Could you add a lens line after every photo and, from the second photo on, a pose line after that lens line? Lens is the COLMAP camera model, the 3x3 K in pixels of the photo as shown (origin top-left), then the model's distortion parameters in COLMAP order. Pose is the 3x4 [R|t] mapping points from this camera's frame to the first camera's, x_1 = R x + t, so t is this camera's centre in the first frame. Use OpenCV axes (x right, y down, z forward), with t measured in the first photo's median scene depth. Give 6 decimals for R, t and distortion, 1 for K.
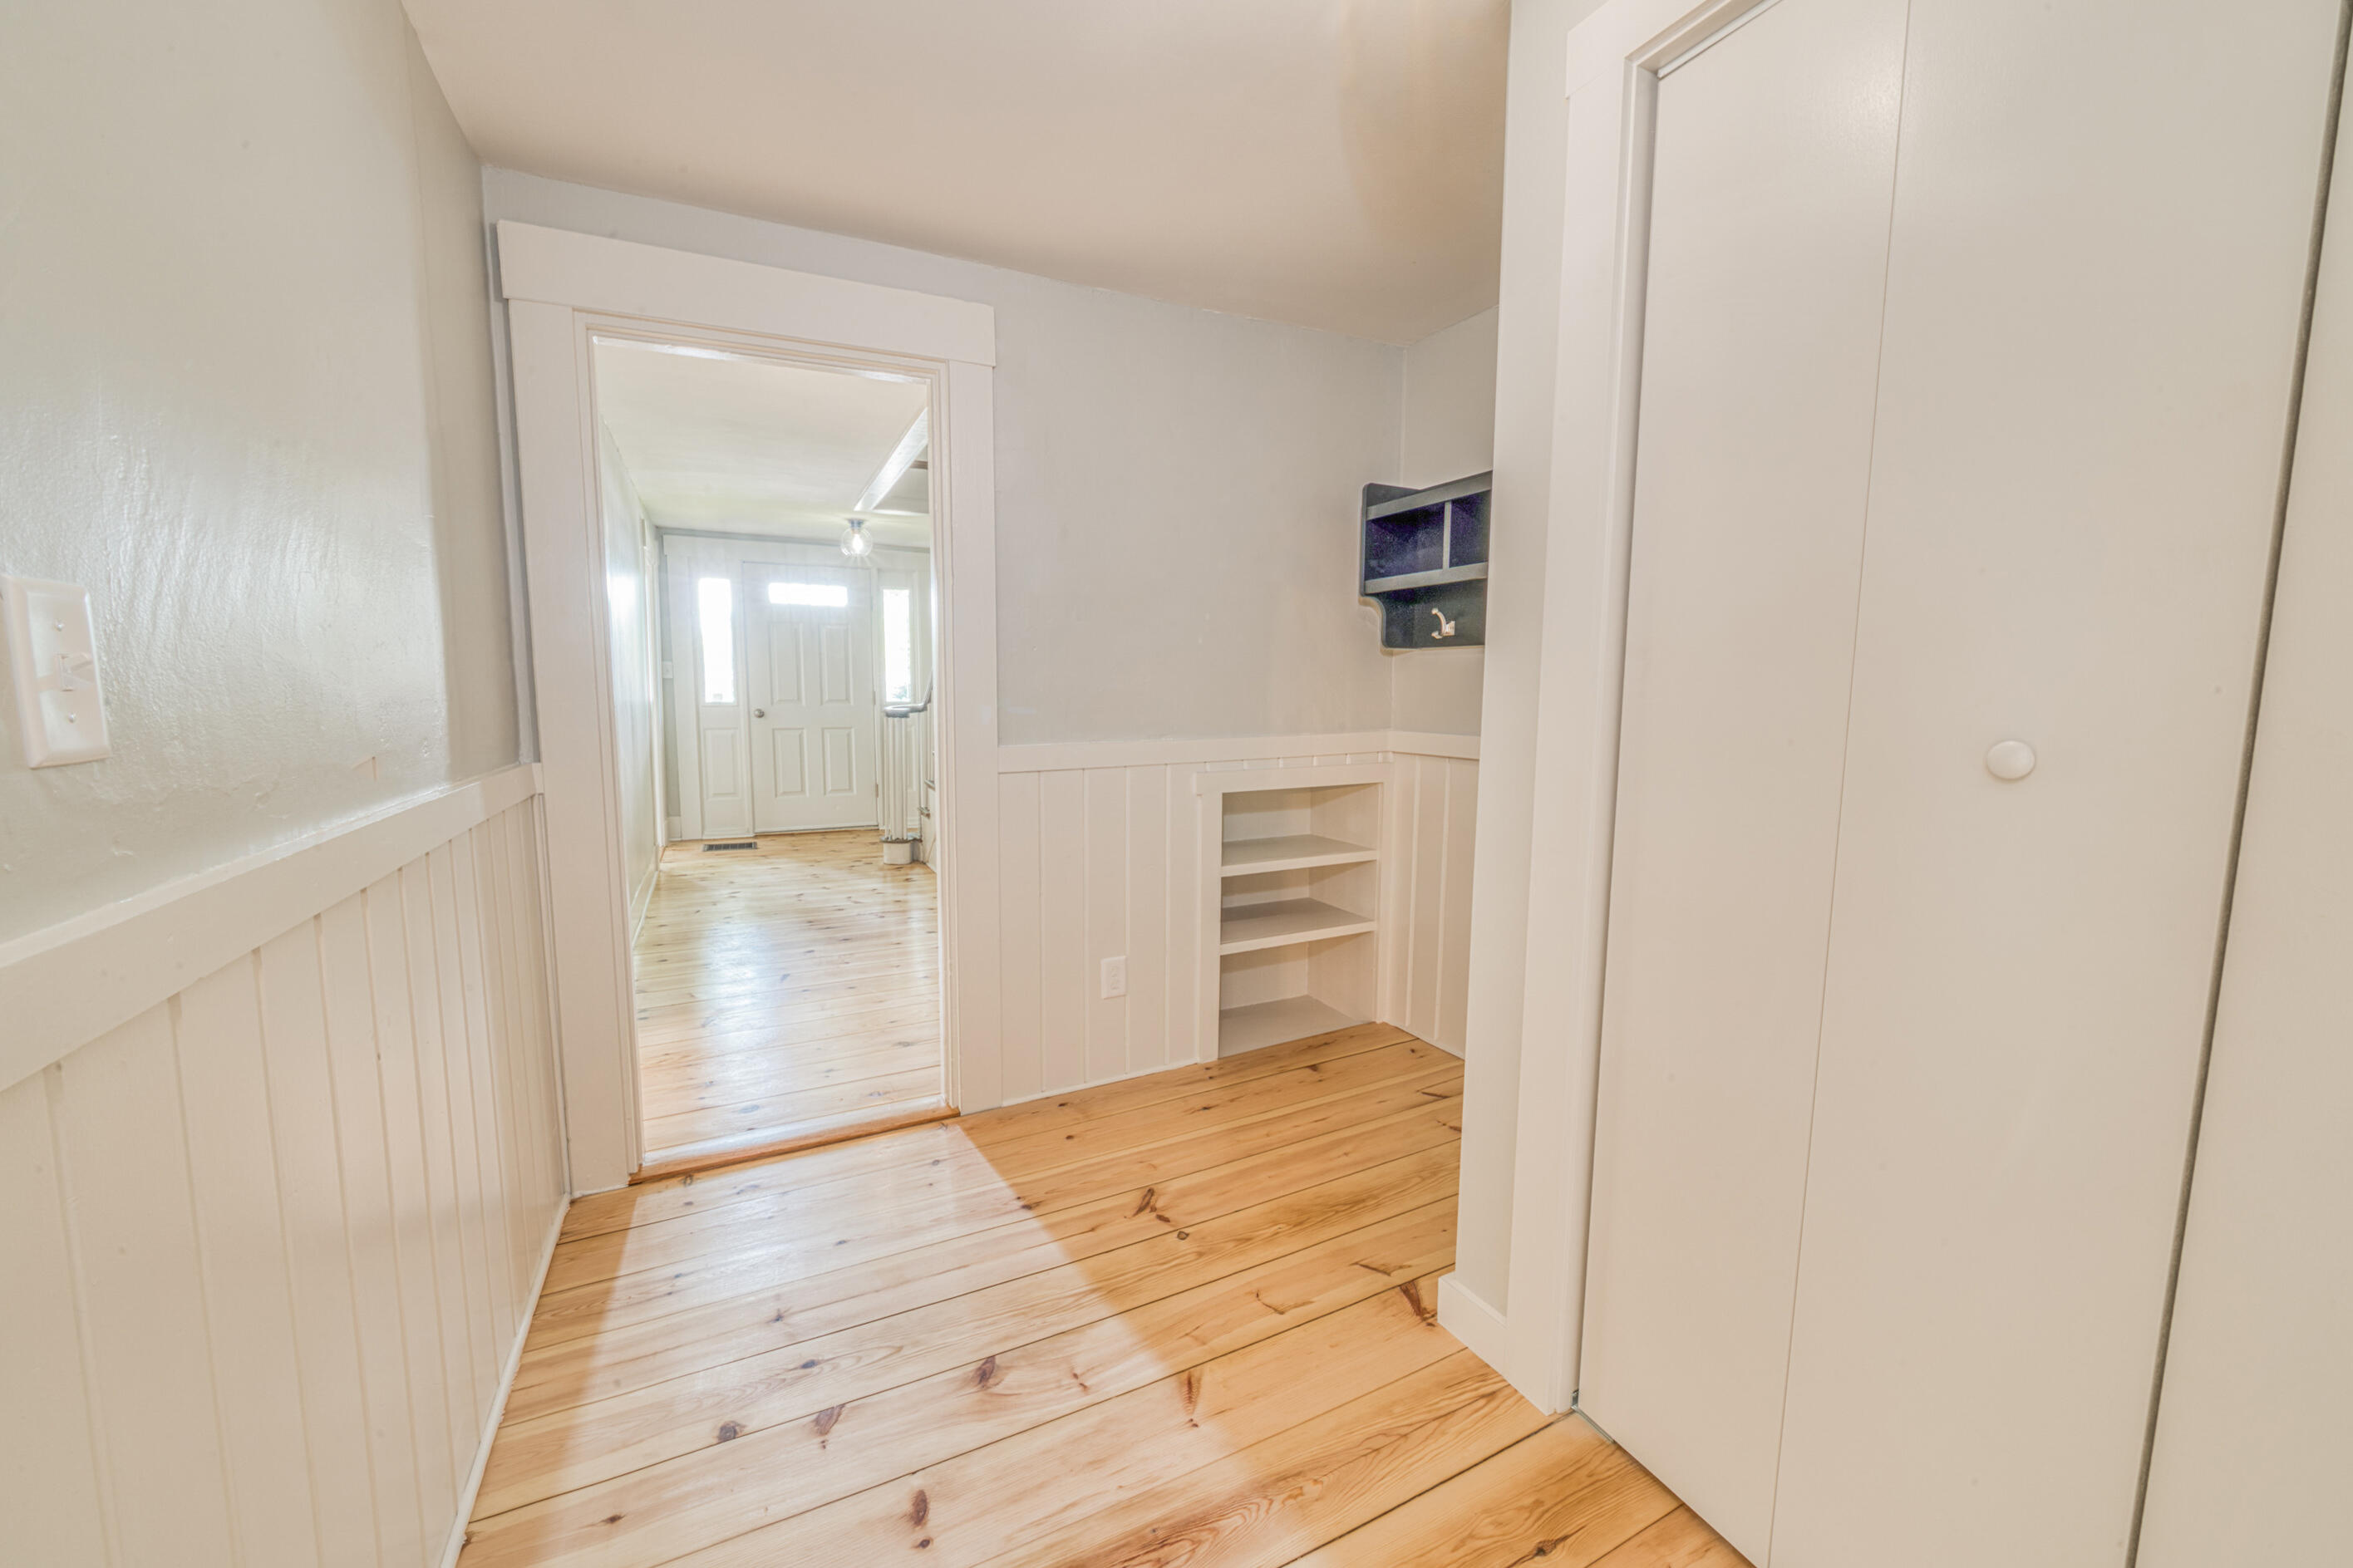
lens RADIAL K [[823.4, 0, 1149.8], [0, 823.4, 767.3], [0, 0, 1]] dist [-0.006656, 0.000106]
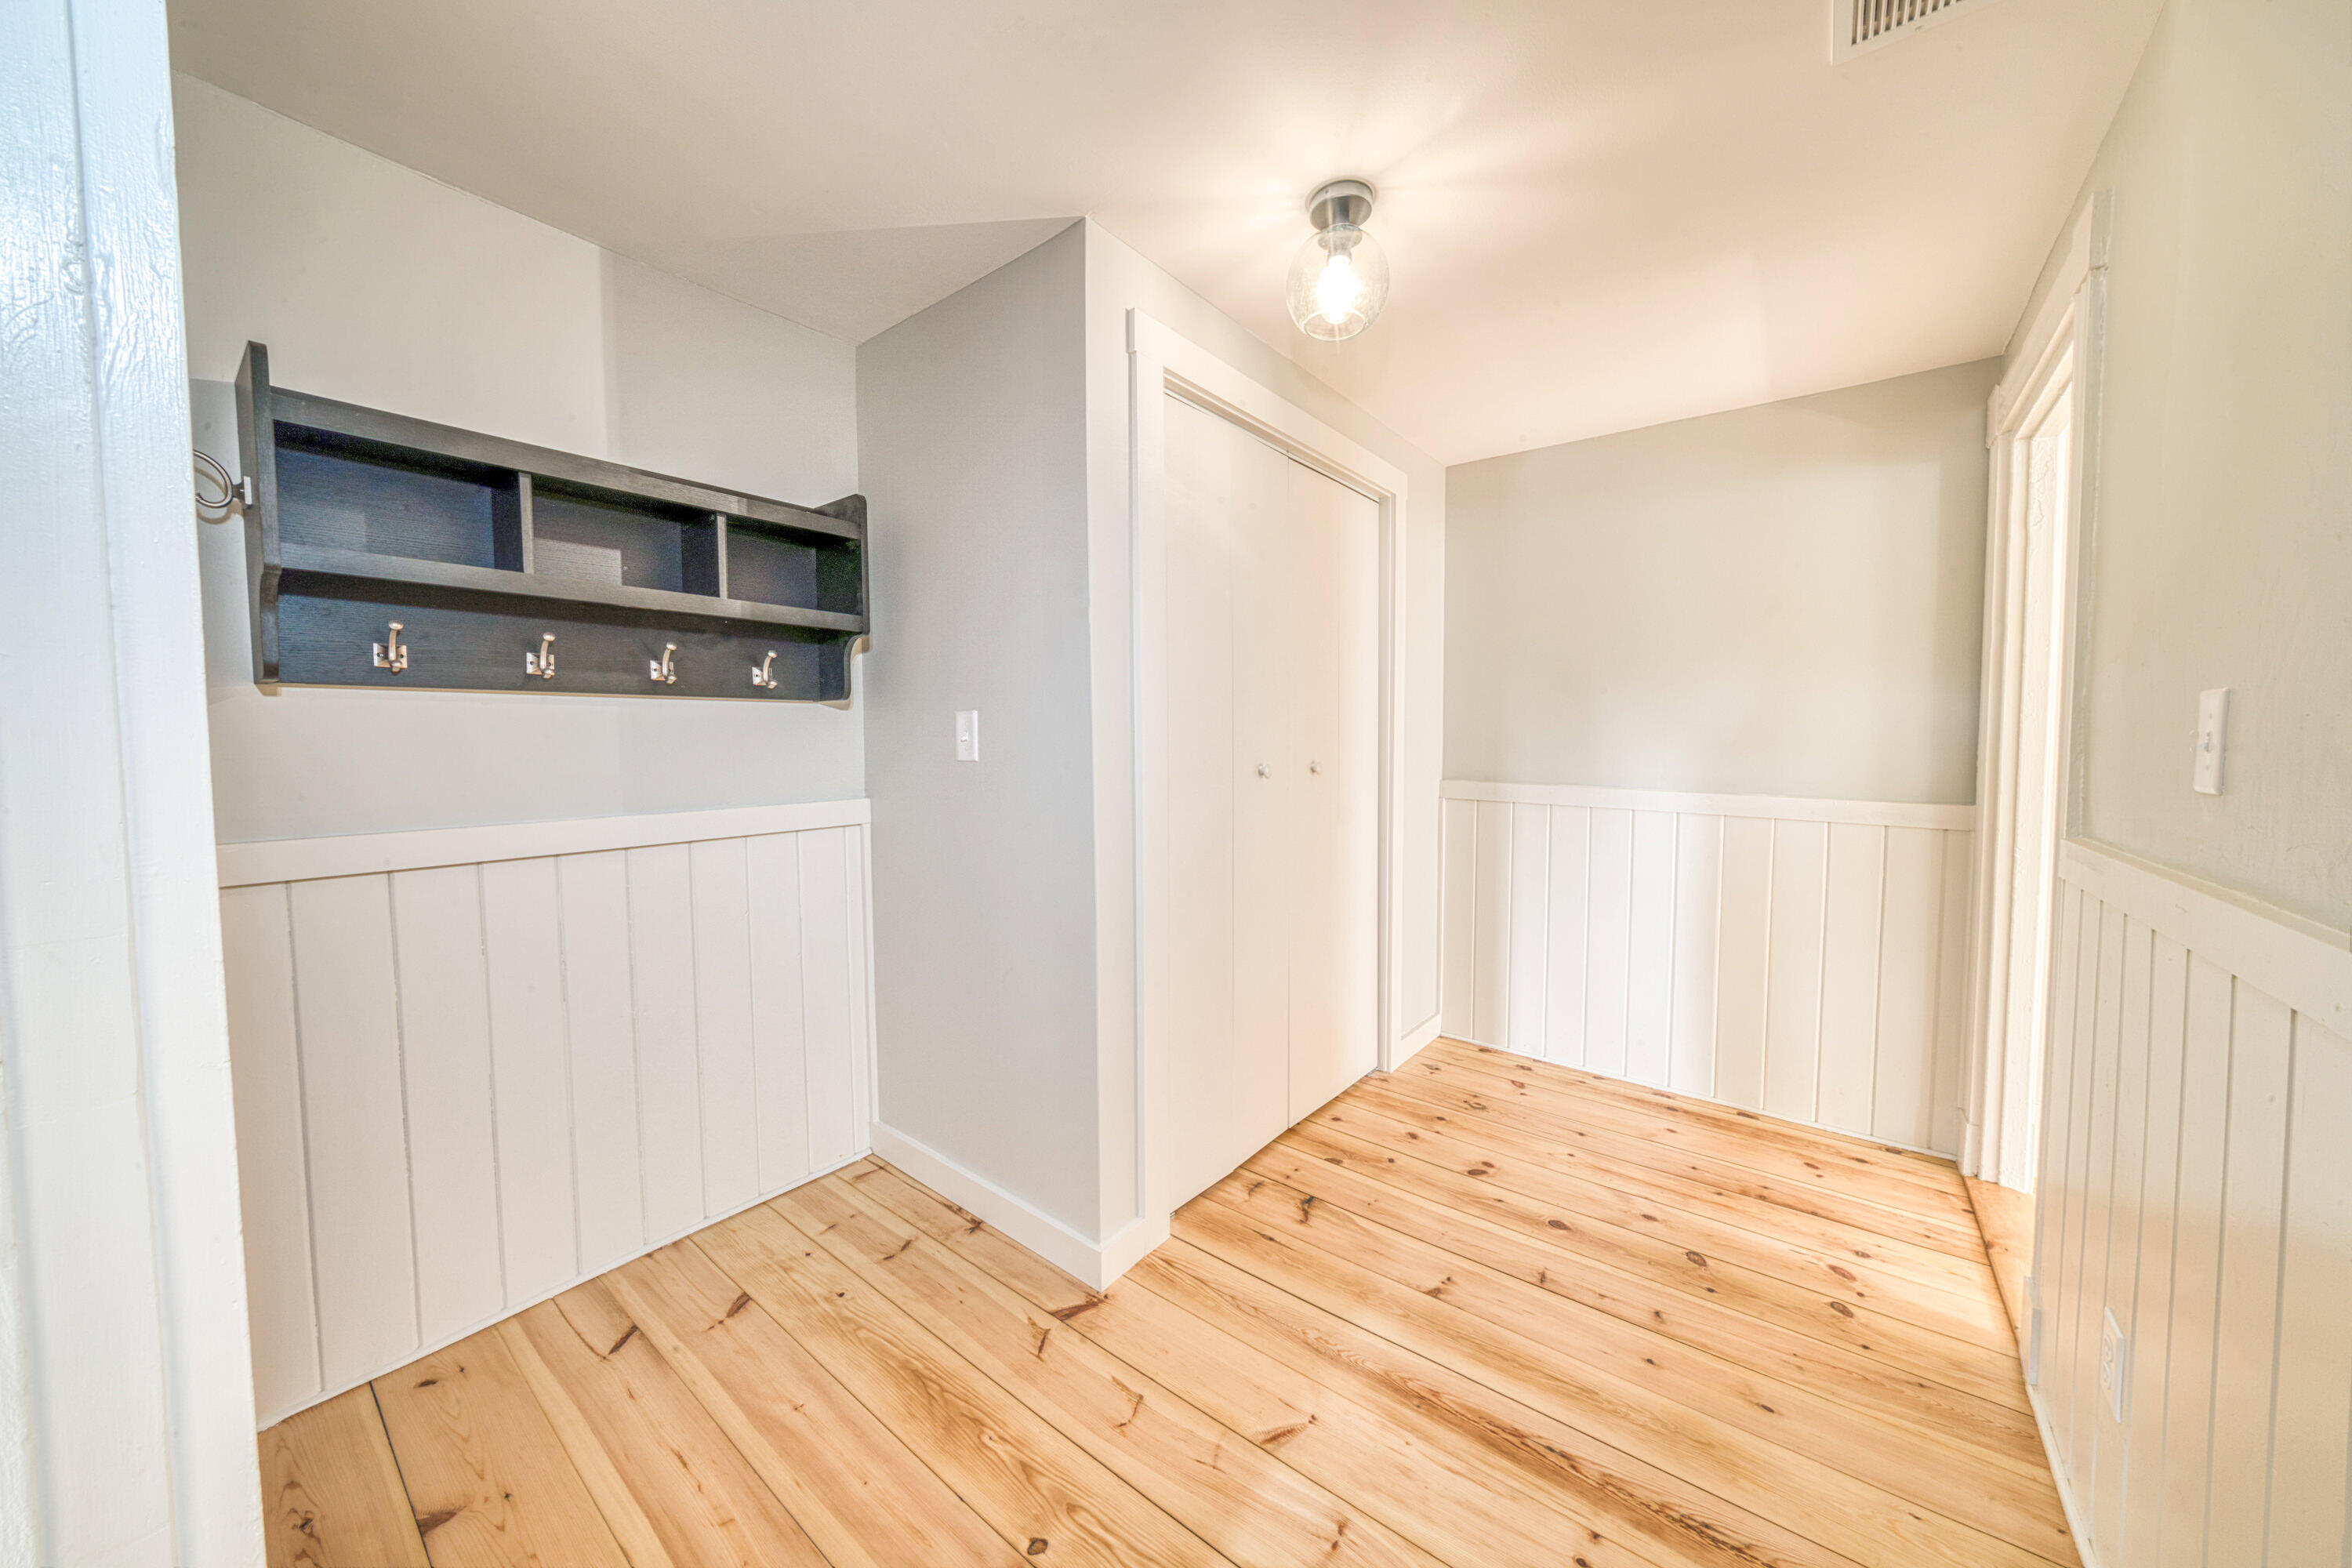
lens RADIAL K [[823.1, 0, 1149.3], [0, 823.1, 767.3], [0, 0, 1]] dist [-0.006656, 0.000106]
pose [[-0.399998, -0.037520, 0.915748, -0.670477], [0.094692, 0.992123, 0.082010, -0.140400], [-0.911611, 0.119518, -0.393294, 1.234242]]
